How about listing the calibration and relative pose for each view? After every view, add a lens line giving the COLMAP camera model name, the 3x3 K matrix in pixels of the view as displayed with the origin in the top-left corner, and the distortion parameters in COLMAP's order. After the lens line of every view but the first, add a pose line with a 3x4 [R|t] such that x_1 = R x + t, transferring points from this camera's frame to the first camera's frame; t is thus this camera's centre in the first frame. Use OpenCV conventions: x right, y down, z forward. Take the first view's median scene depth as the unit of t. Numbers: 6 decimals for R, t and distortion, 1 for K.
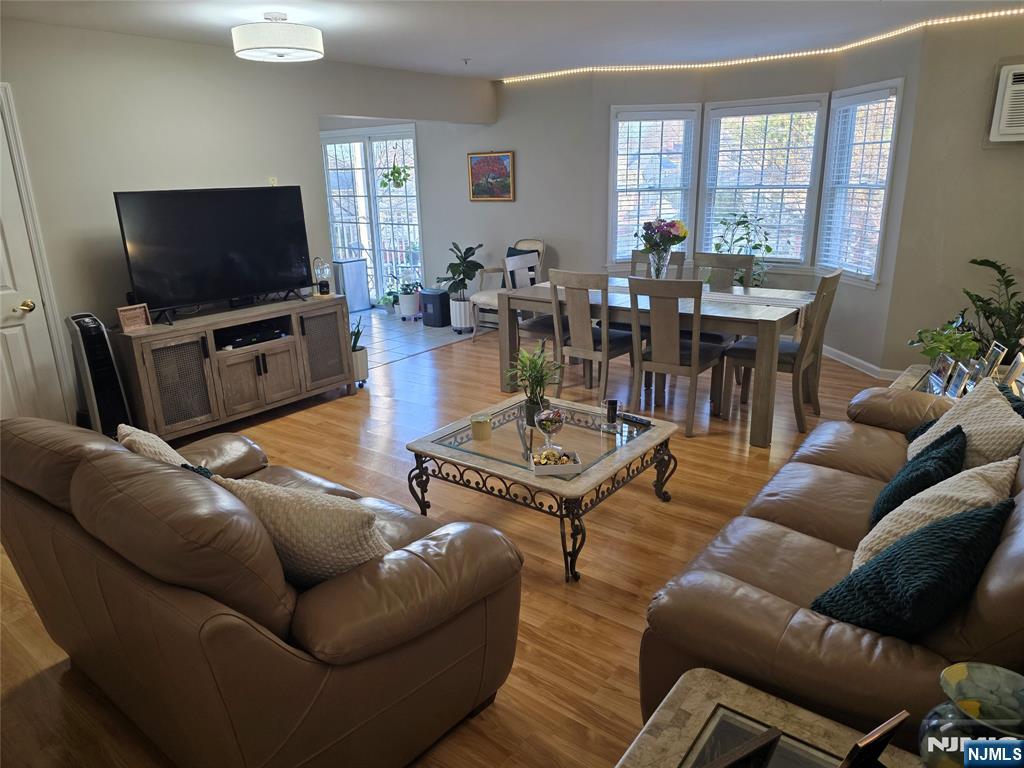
lens RADIAL K [[693.4, 0, 512.8], [0, 693.4, 384.1], [0, 0, 1]] dist [0.052047, -0.042073]
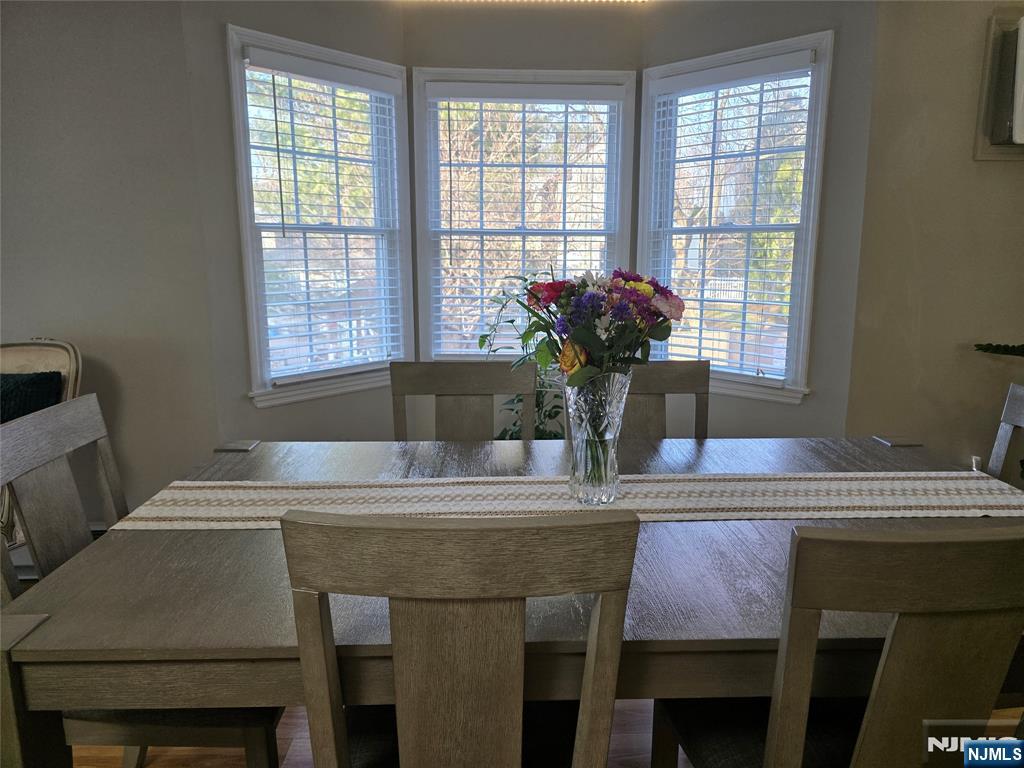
lens RADIAL K [[693.4, 0, 507.8], [0, 693.4, 383.1], [0, 0, 1]] dist [0.052047, -0.042073]
pose [[0.775464, -0.088606, 0.625144, -0.012466], [0.163091, 0.984613, -0.062752, -0.138256], [-0.609965, 0.150617, 0.777983, 0.631108]]
